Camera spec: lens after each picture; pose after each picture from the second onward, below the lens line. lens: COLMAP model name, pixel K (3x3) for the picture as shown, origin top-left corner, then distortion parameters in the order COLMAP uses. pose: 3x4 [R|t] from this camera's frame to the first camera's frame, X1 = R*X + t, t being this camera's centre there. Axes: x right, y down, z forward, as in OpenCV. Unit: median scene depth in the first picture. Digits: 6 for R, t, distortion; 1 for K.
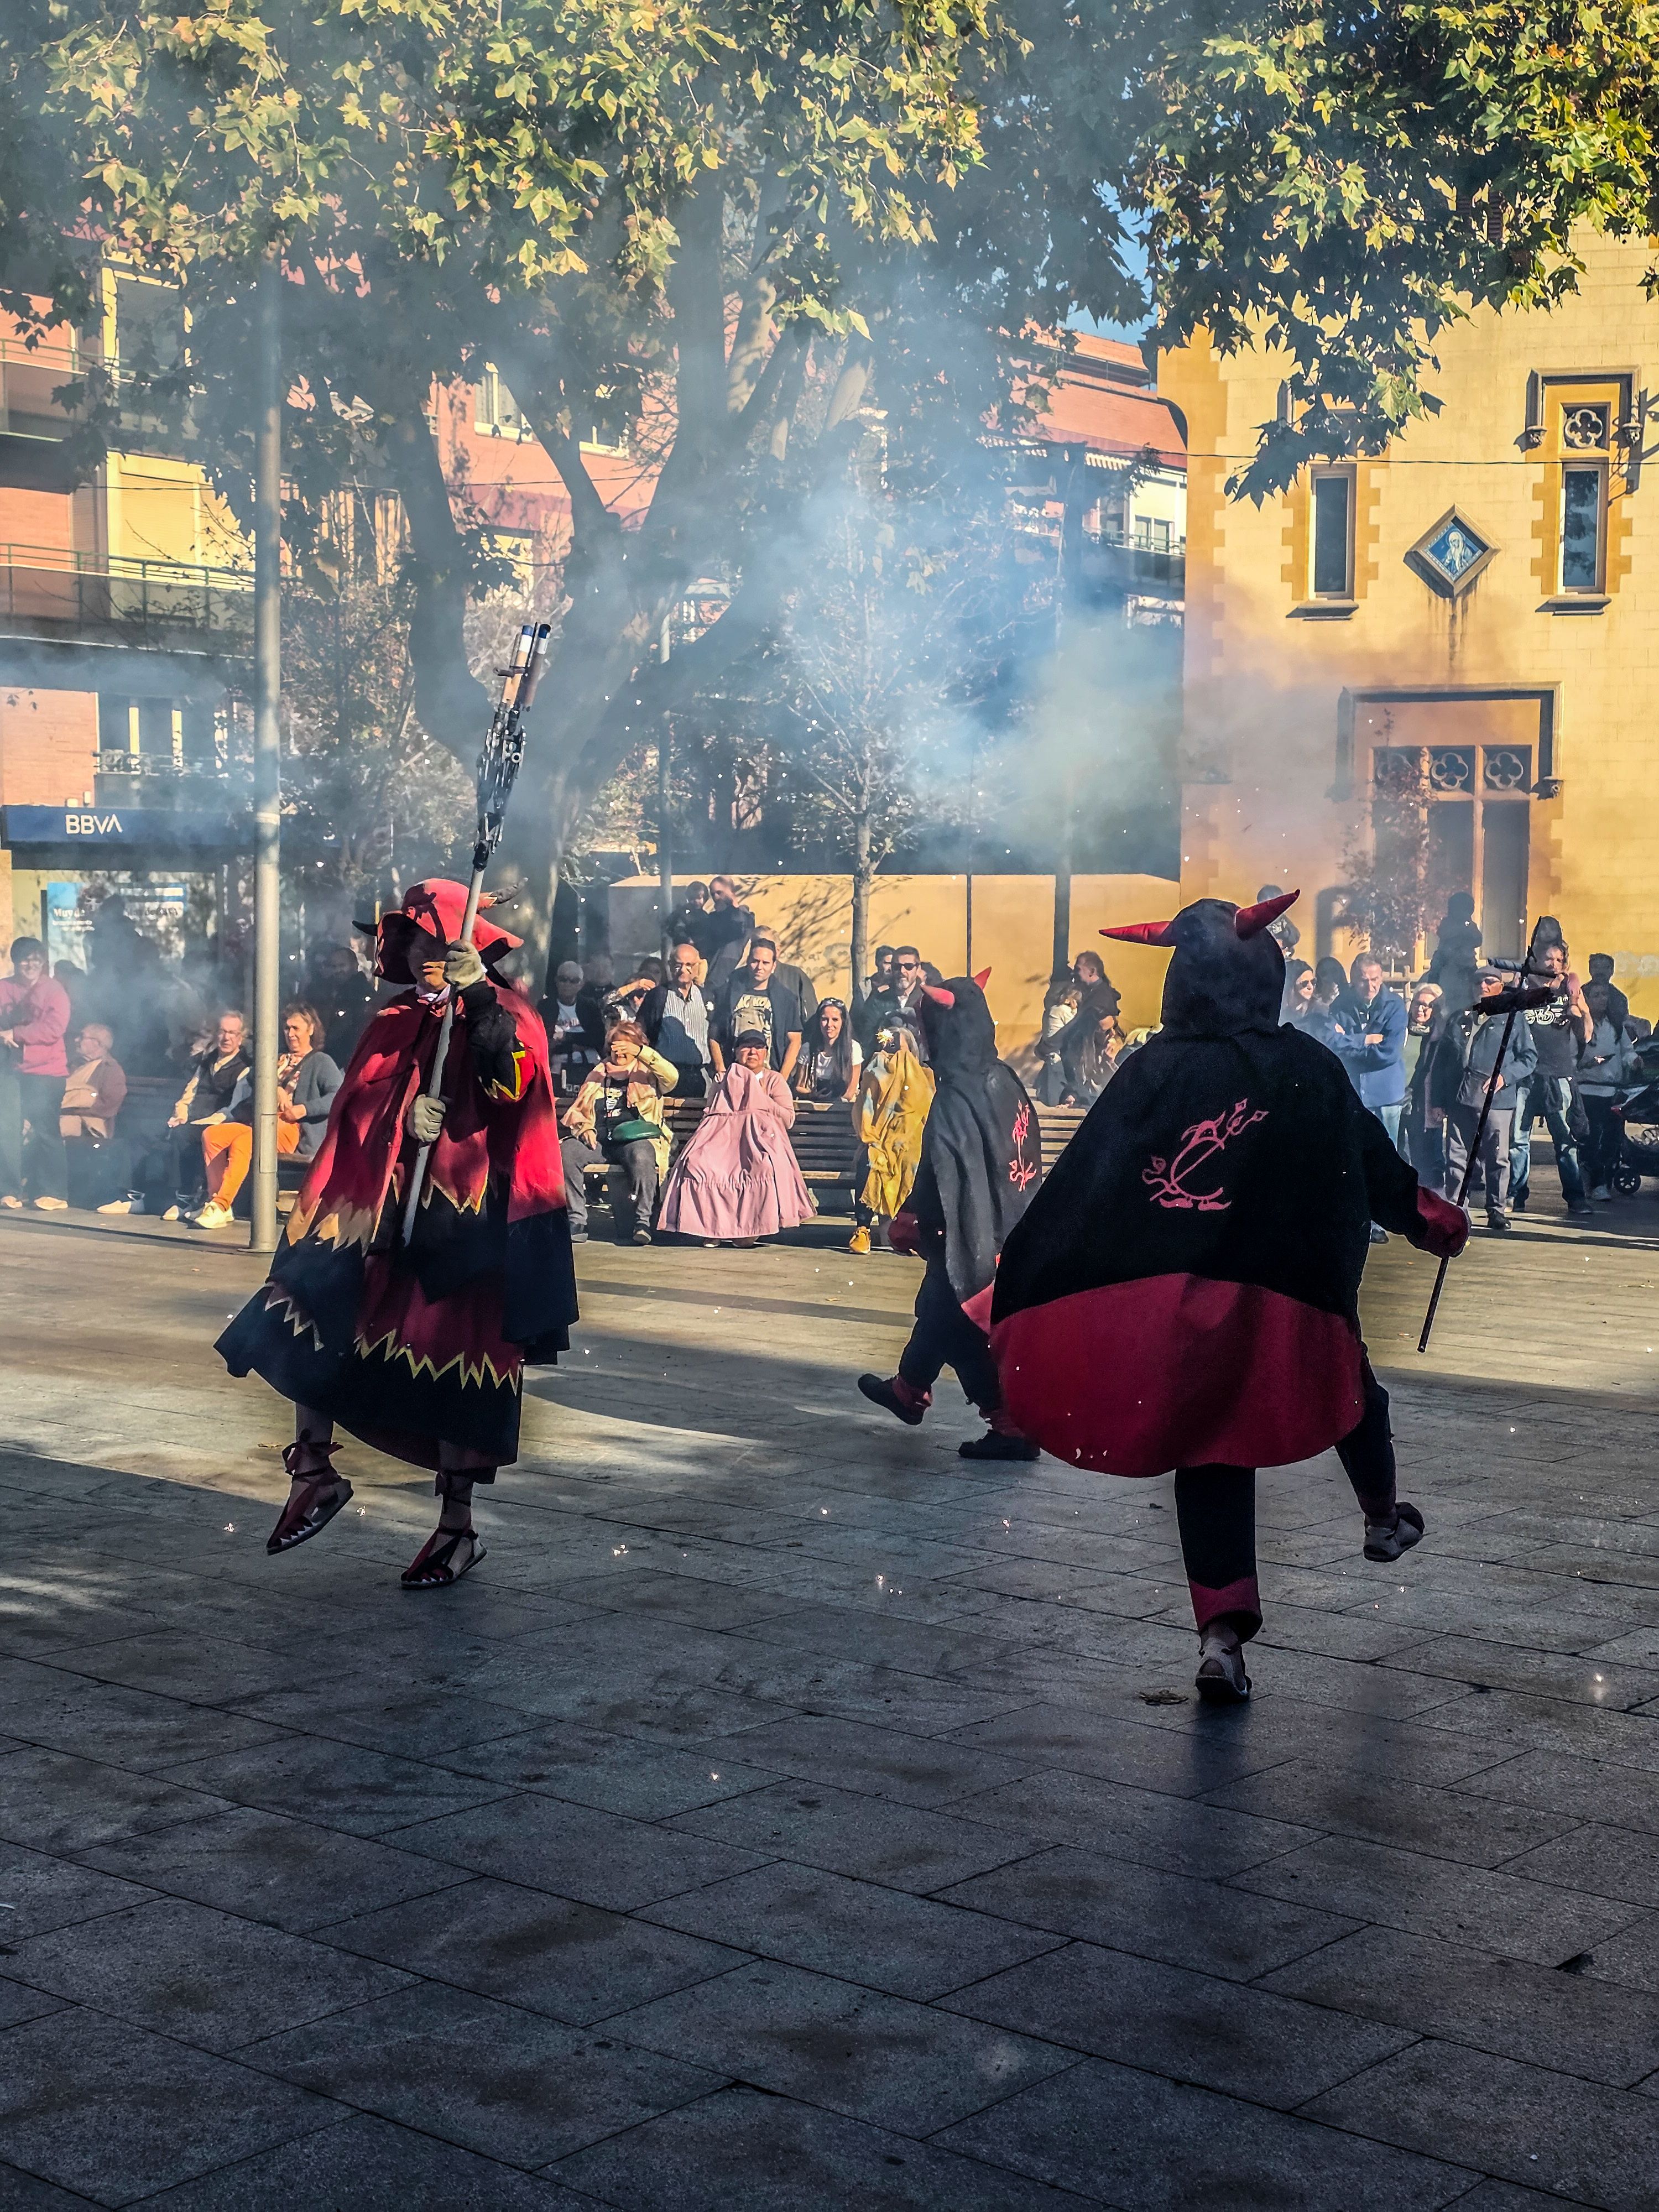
lens RADIAL K [[2990.0, 0, 829.5], [0, 2990.0, 1106.0], [0, 0, 1]] dist [0.083456, -0.135059]
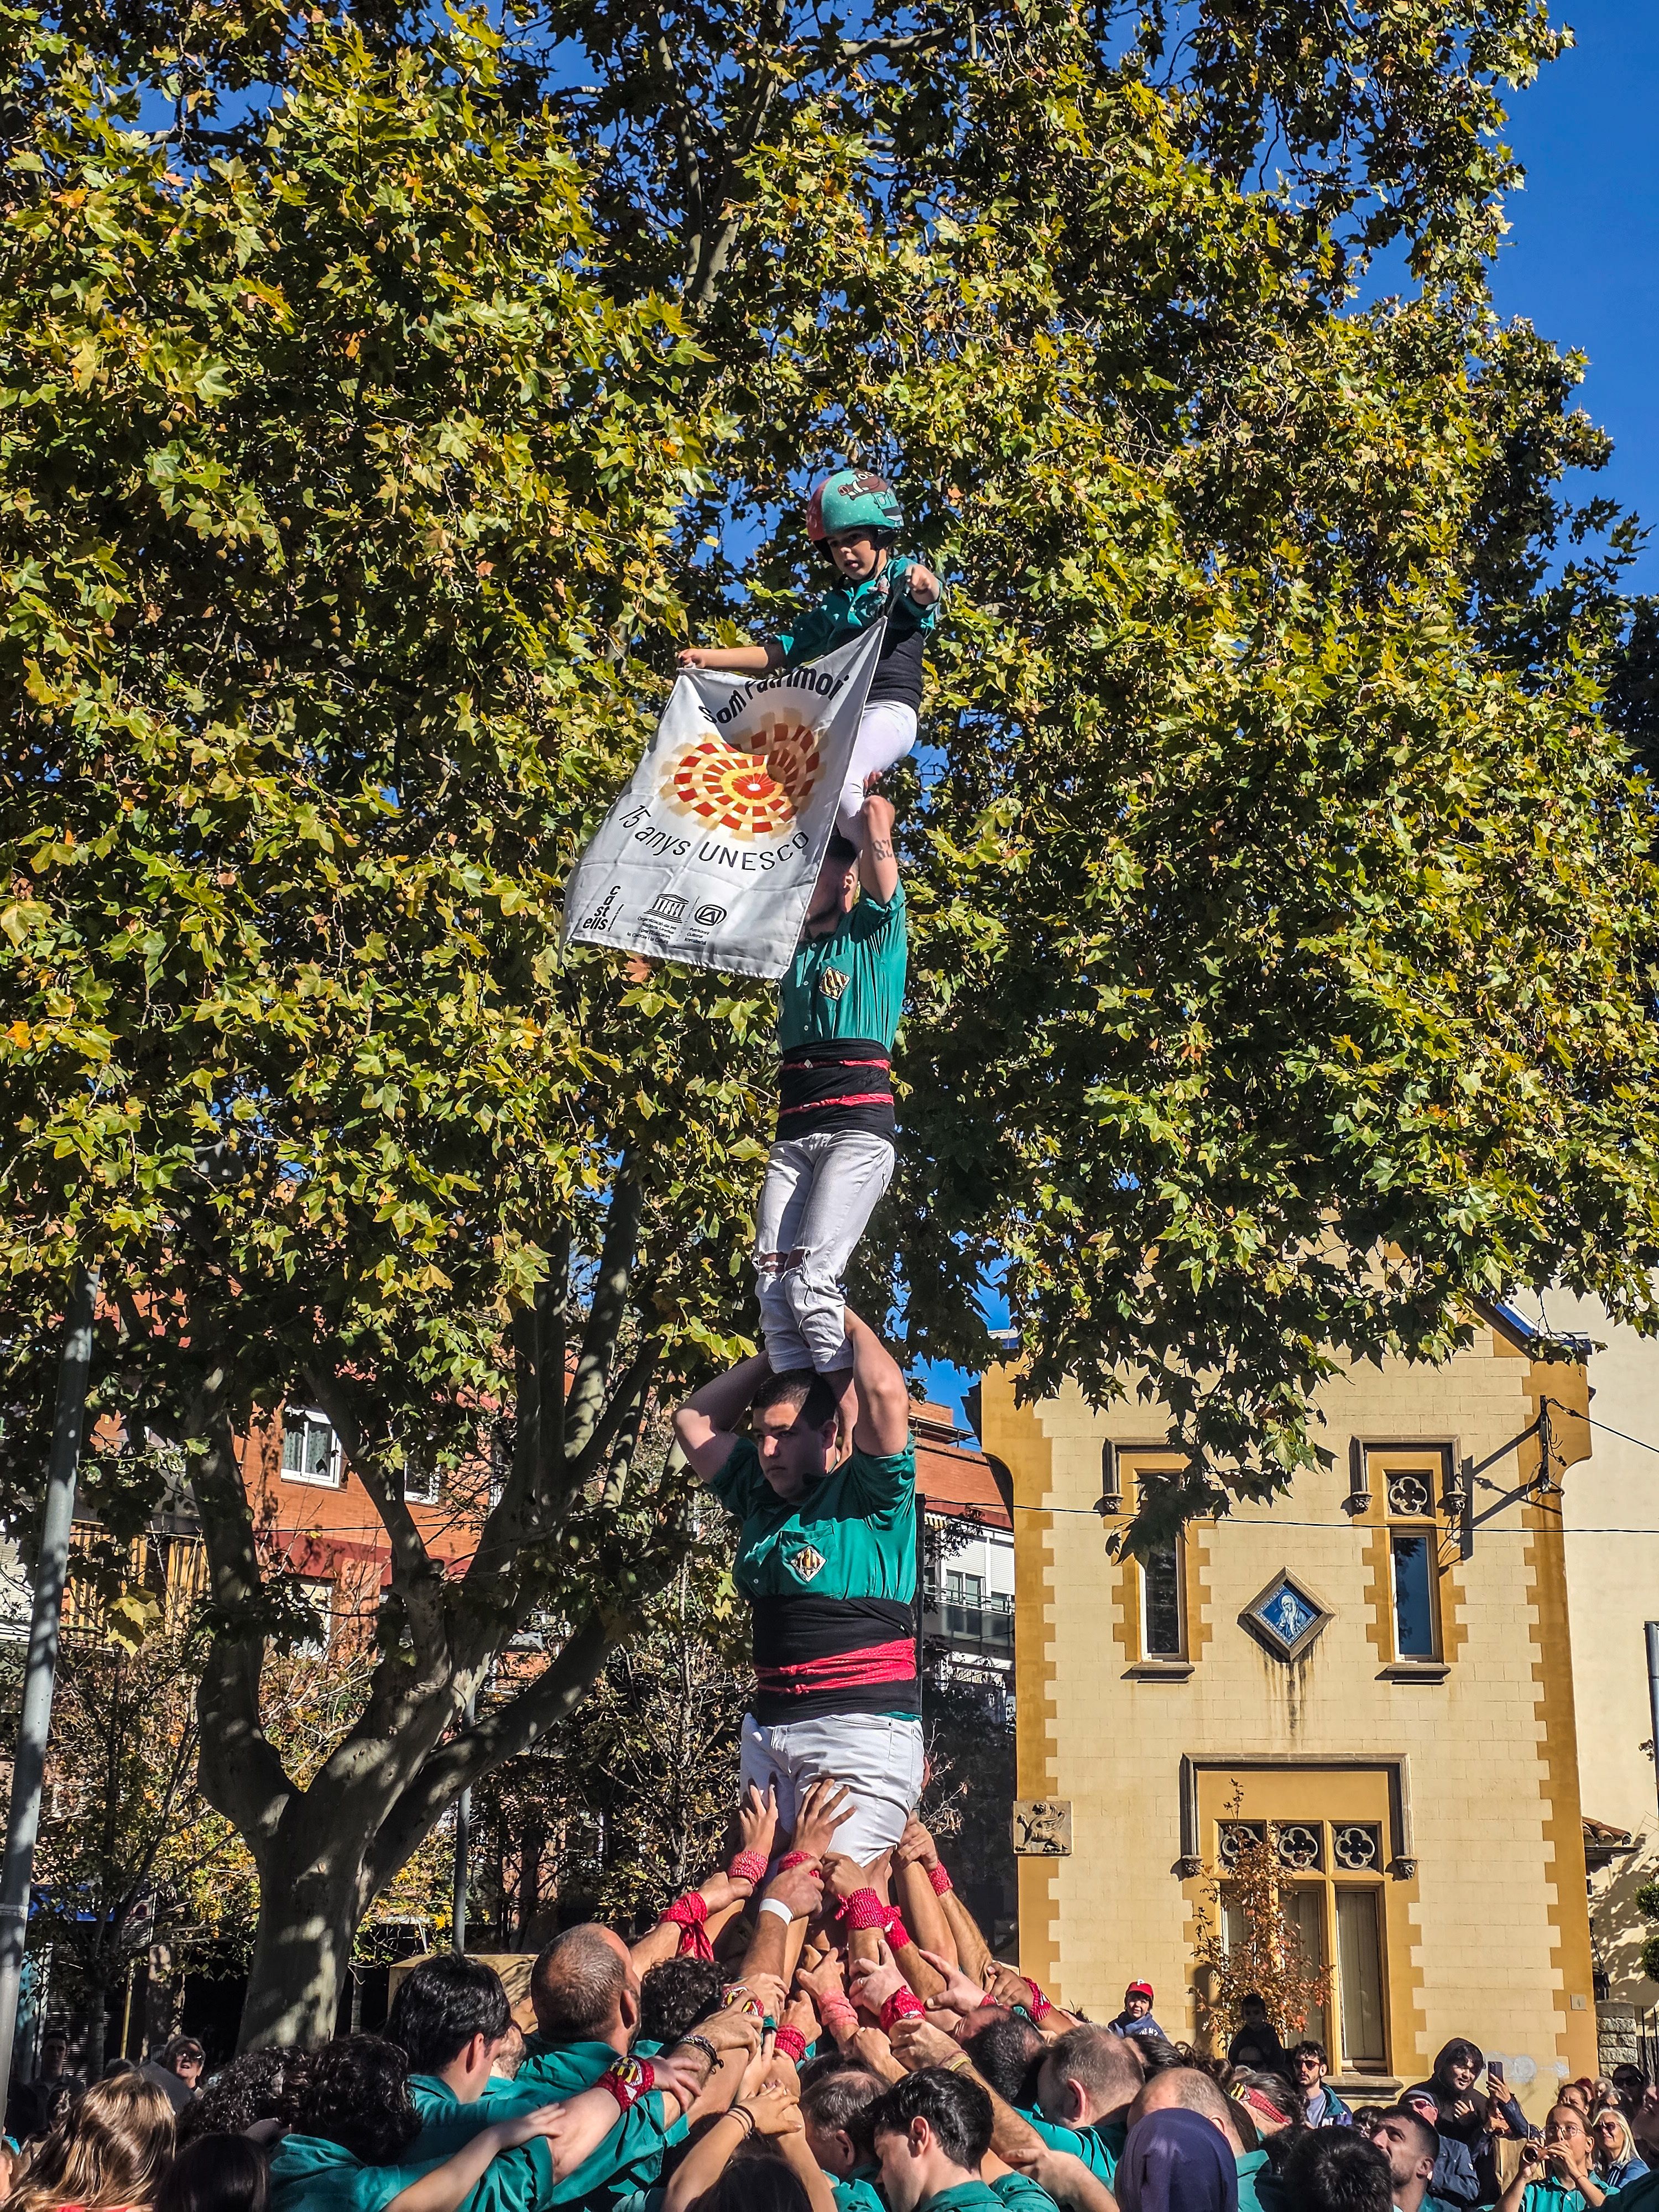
lens RADIAL K [[2830.0, 0, 829.5], [0, 2830.0, 1106.0], [0, 0, 1]] dist [0.160573, -0.427106]
pose [[0.996606, 0.027601, 0.077551, -0.029913], [0.001228, 0.937020, -0.349274, -0.026571], [-0.082308, 0.348184, 0.933806, 0.149076]]
